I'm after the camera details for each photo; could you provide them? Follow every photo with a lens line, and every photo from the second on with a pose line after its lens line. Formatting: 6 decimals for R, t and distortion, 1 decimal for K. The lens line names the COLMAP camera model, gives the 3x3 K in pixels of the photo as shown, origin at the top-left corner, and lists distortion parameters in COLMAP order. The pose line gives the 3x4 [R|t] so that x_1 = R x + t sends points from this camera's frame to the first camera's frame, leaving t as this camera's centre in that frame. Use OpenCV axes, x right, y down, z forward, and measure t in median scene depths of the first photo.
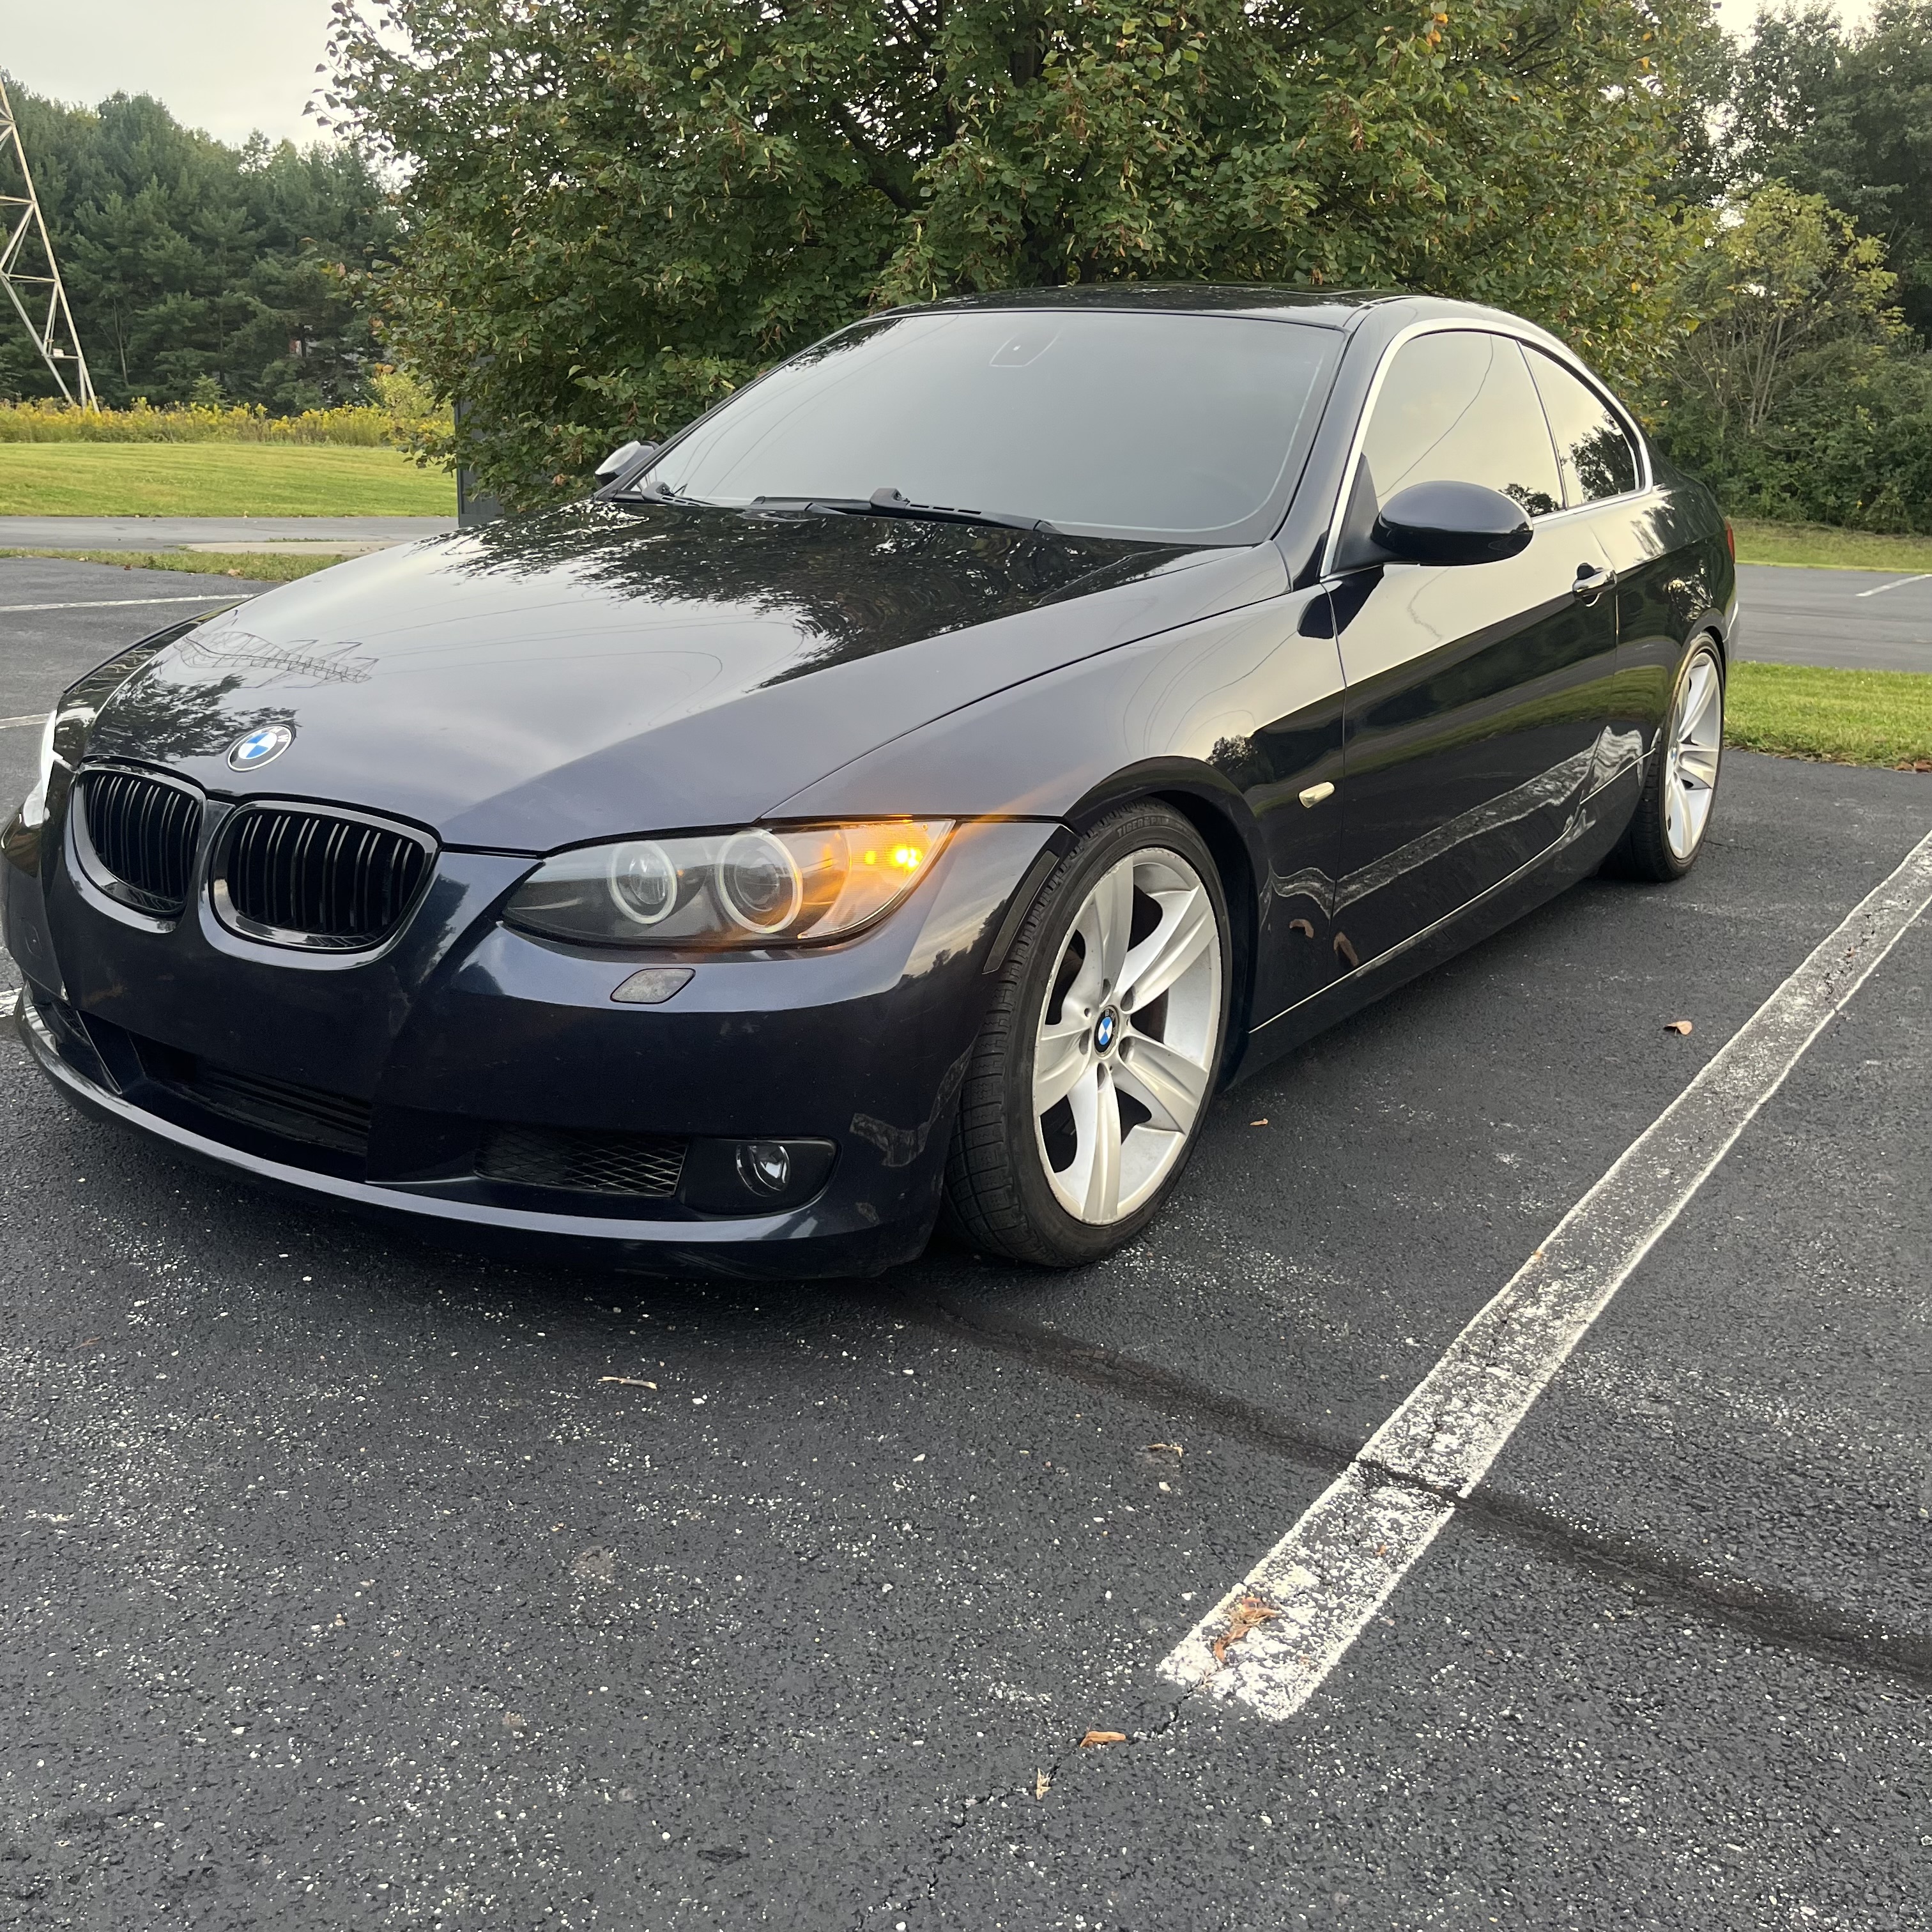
lens RADIAL K [[2000.7, 0, 966.0], [0, 2000.7, 966.0], [0, 0, 1]] dist [0.024822, 0.091373]
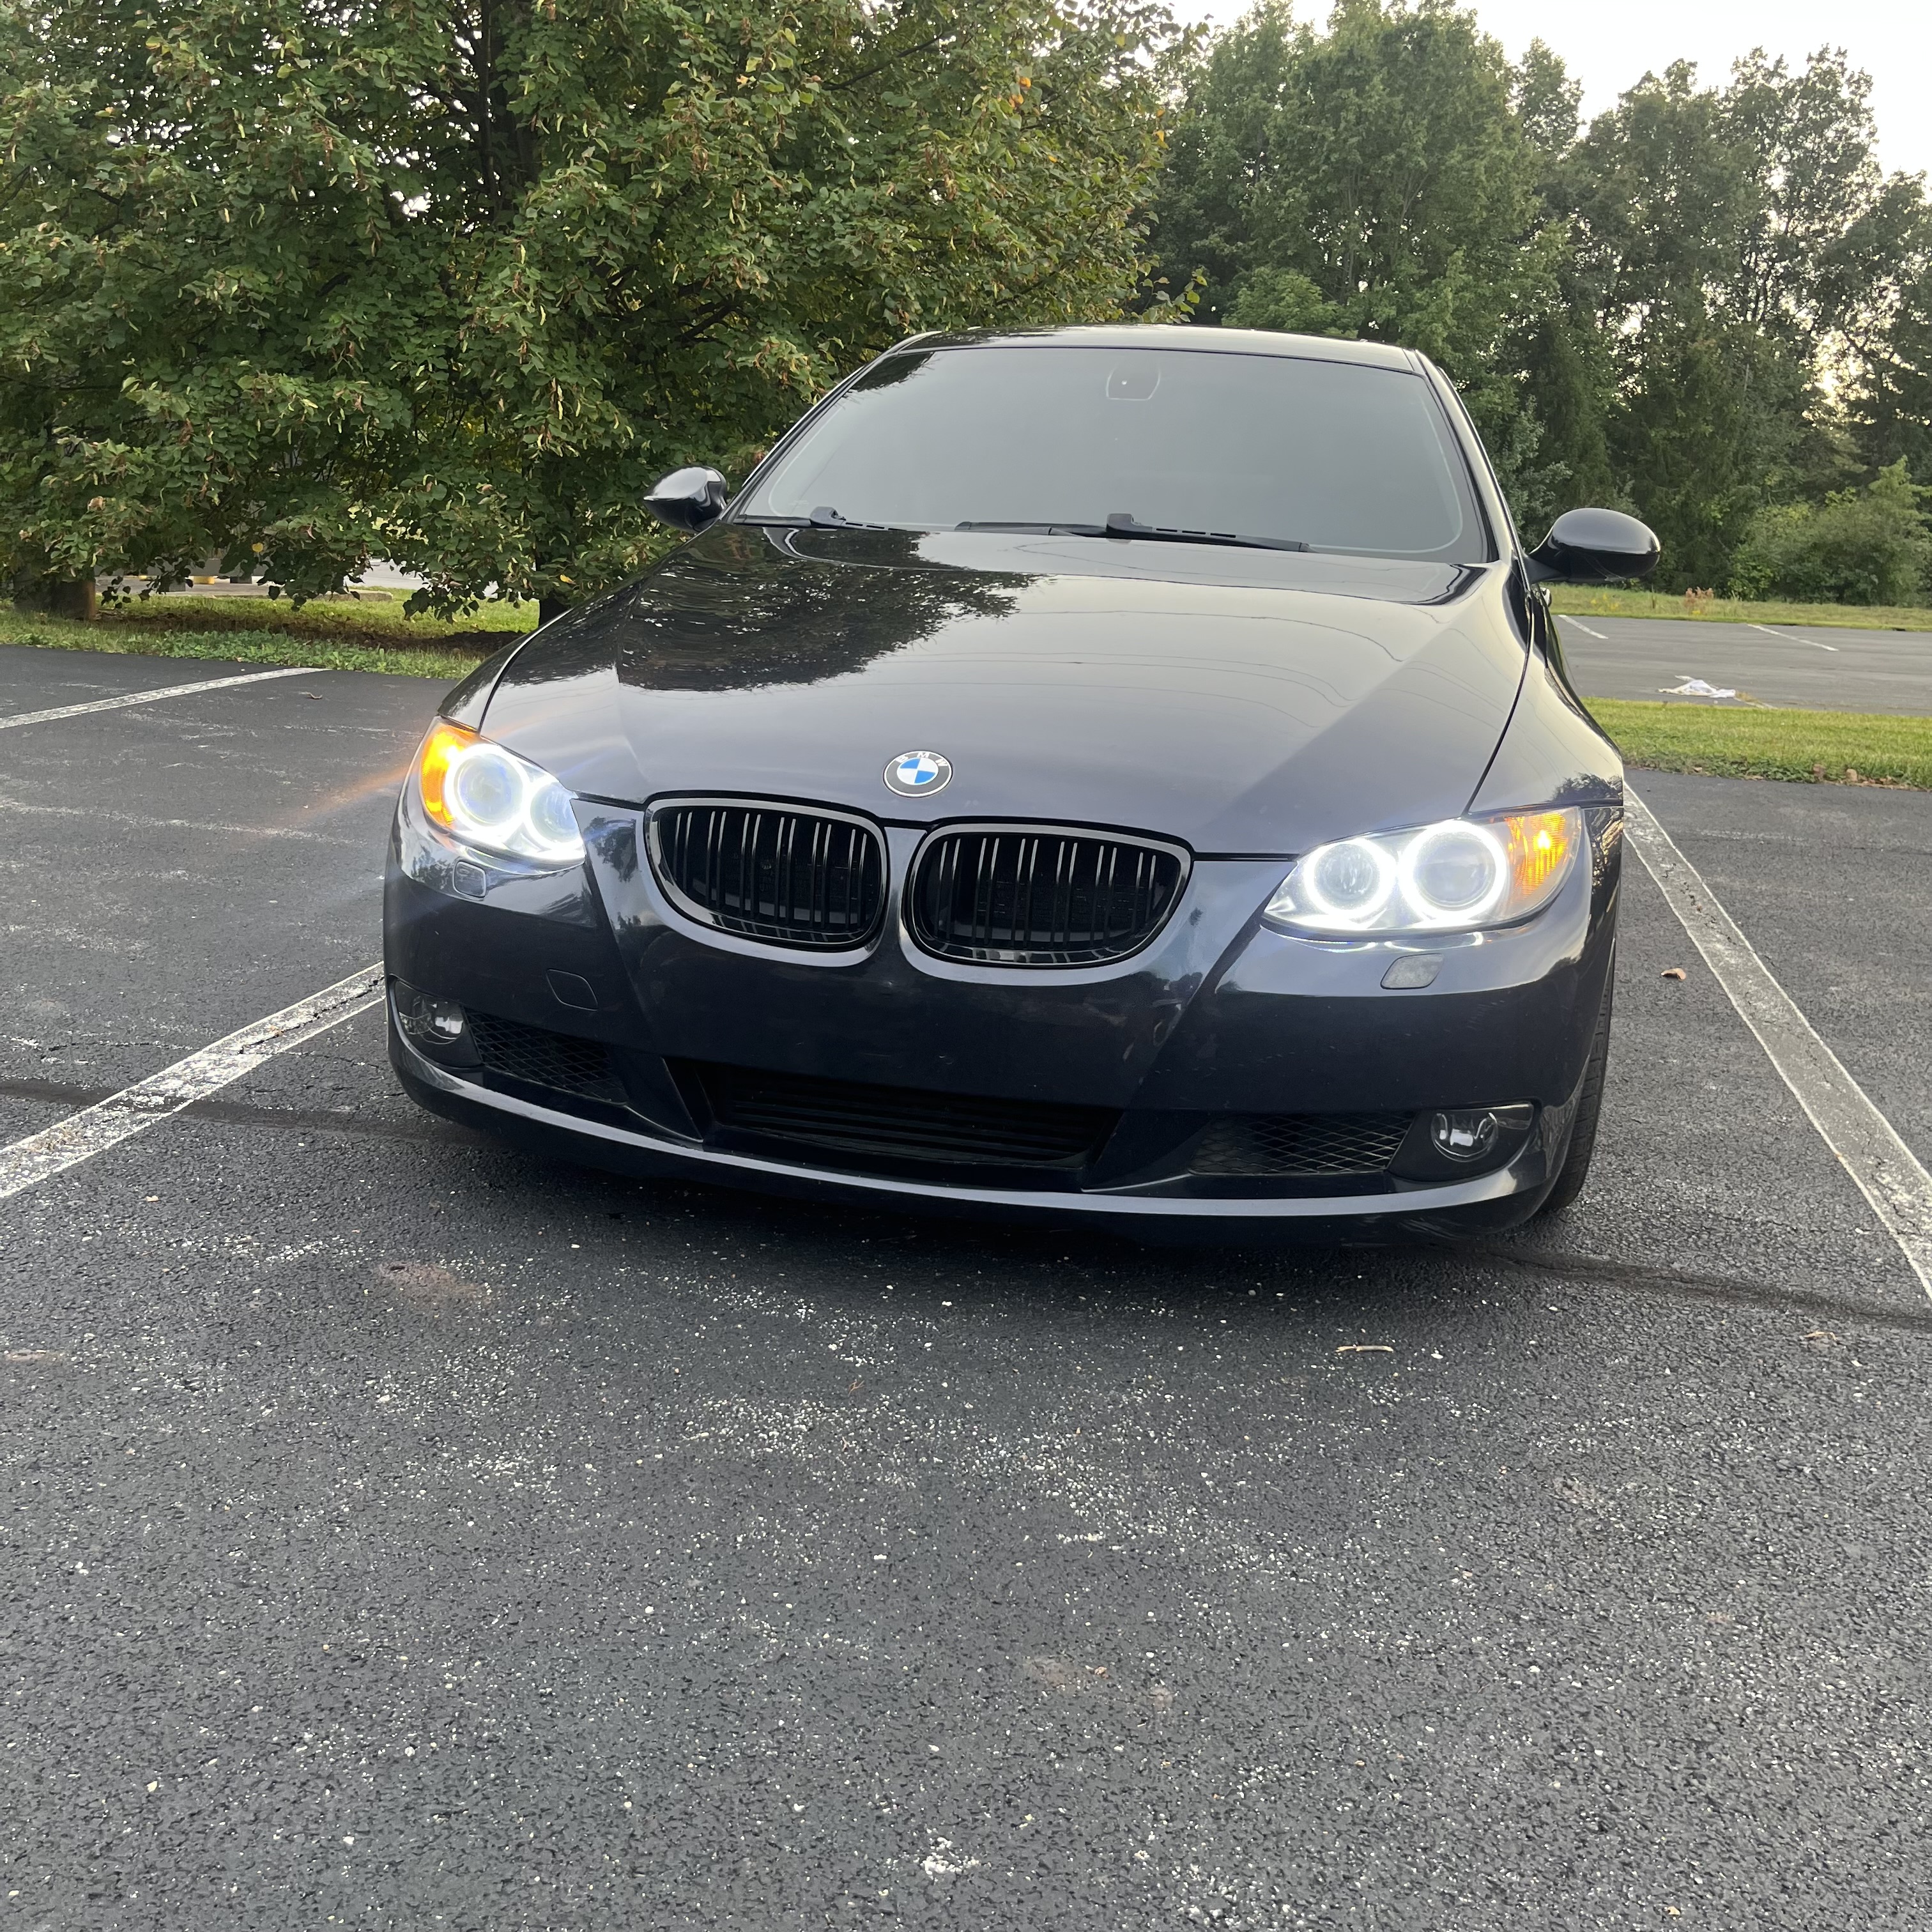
lens RADIAL K [[2000.7, 0, 966.0], [0, 2000.7, 966.0], [0, 0, 1]] dist [0.024822, 0.091373]
pose [[0.937730, -0.075077, 0.339156, -0.181640], [0.079765, 0.996814, 0.000118, -0.003062], [-0.338084, 0.026942, 0.940730, 0.016527]]
